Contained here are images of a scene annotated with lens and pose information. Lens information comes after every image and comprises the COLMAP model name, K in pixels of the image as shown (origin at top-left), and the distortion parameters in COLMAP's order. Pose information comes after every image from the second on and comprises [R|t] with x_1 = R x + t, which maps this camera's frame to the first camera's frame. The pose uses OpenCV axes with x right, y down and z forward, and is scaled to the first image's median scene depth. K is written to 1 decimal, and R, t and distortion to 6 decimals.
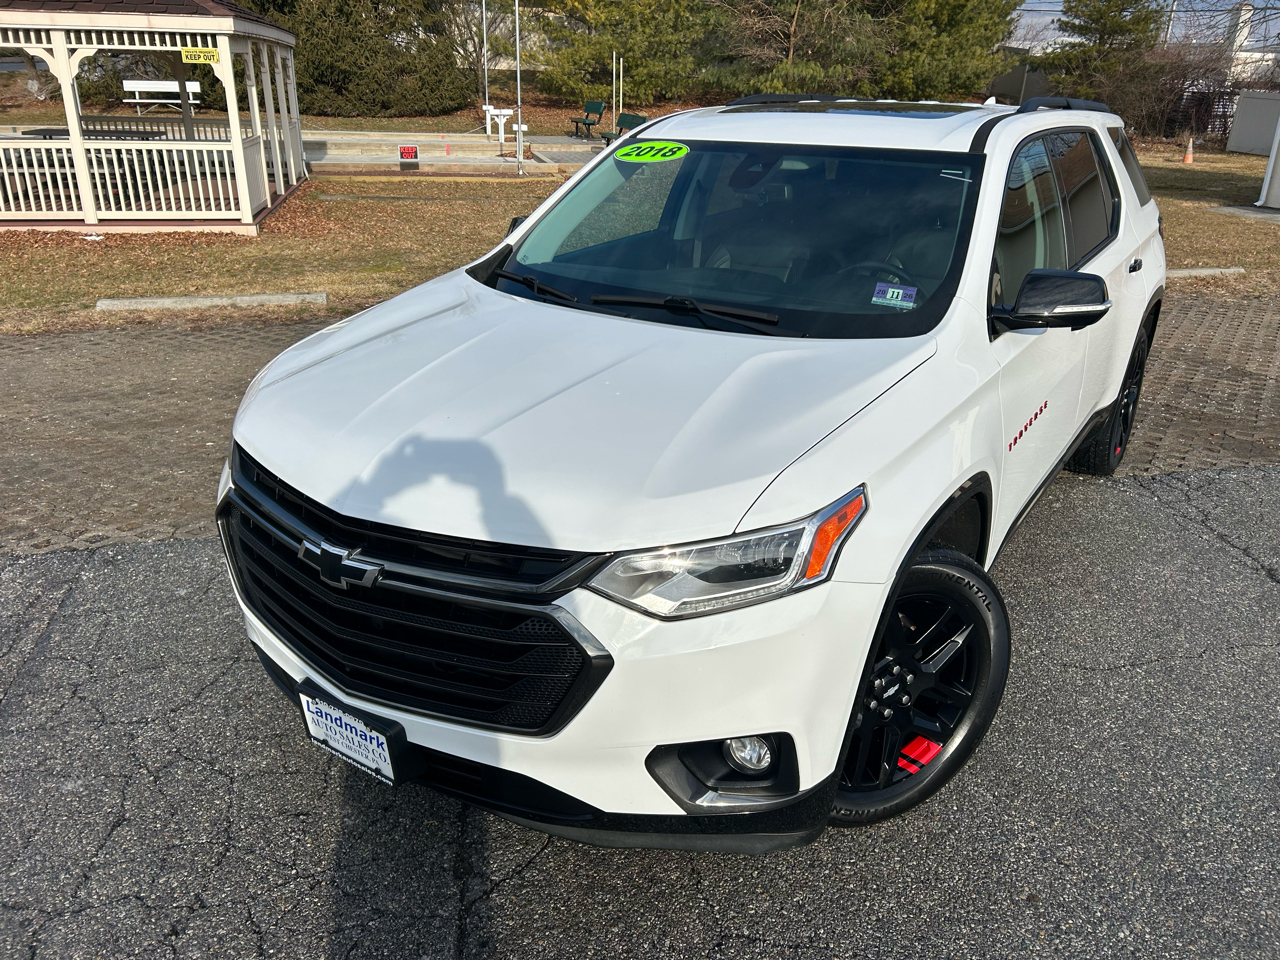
lens RADIAL K [[962.2, 0, 658.8], [0, 962.2, 459.5], [0, 0, 1]] dist [0.038644, -0.037585]
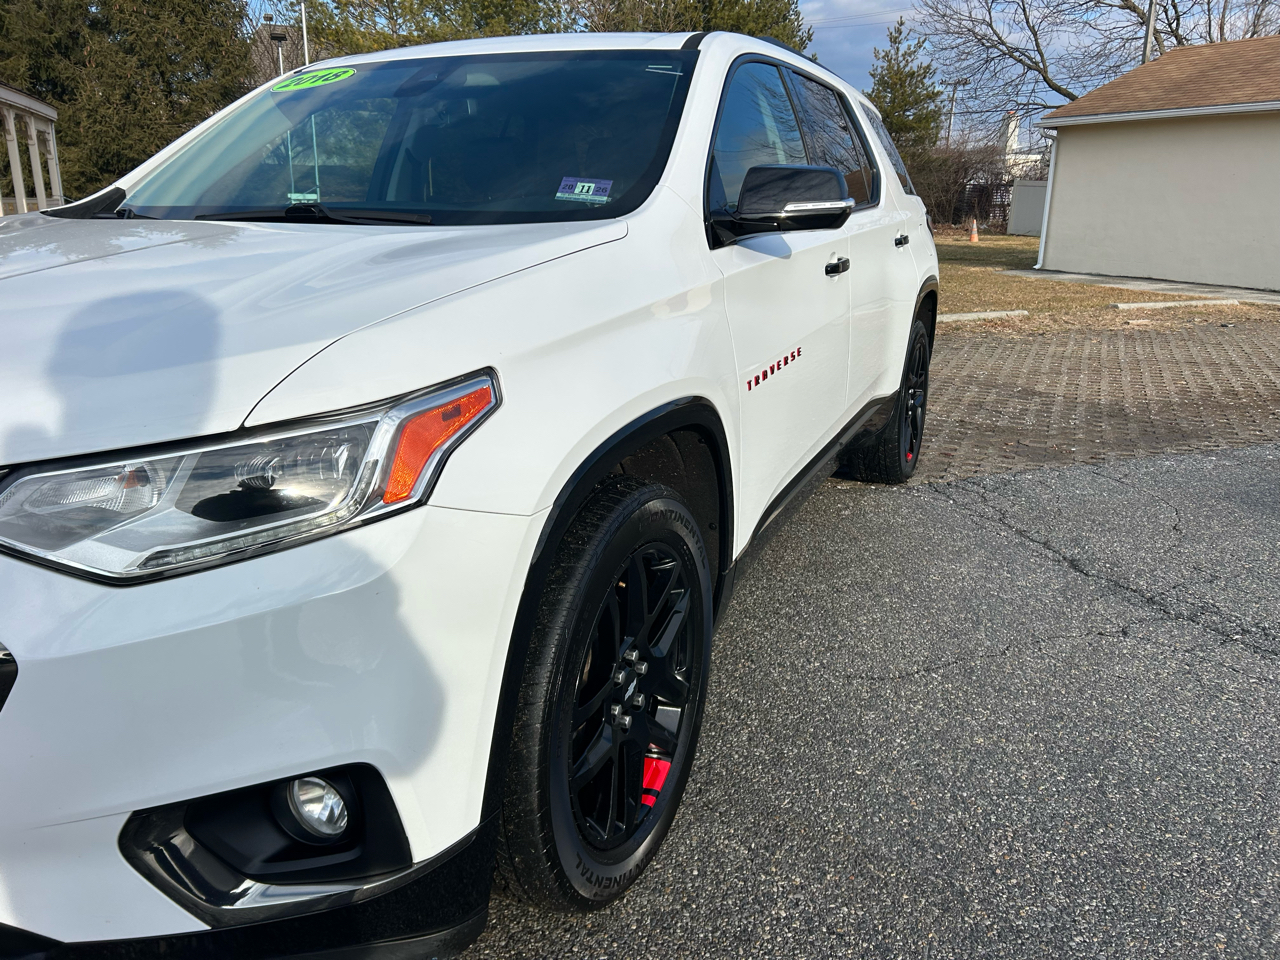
lens RADIAL K [[959.0, 0, 652.1], [0, 959.0, 452.7], [0, 0, 1]] dist [0.044056, -0.046676]
pose [[0.987029, -0.049497, 0.152723, 0.181454], [0.065240, 0.992861, -0.099851, 0.121255], [-0.146691, 0.108519, 0.983212, 0.268124]]
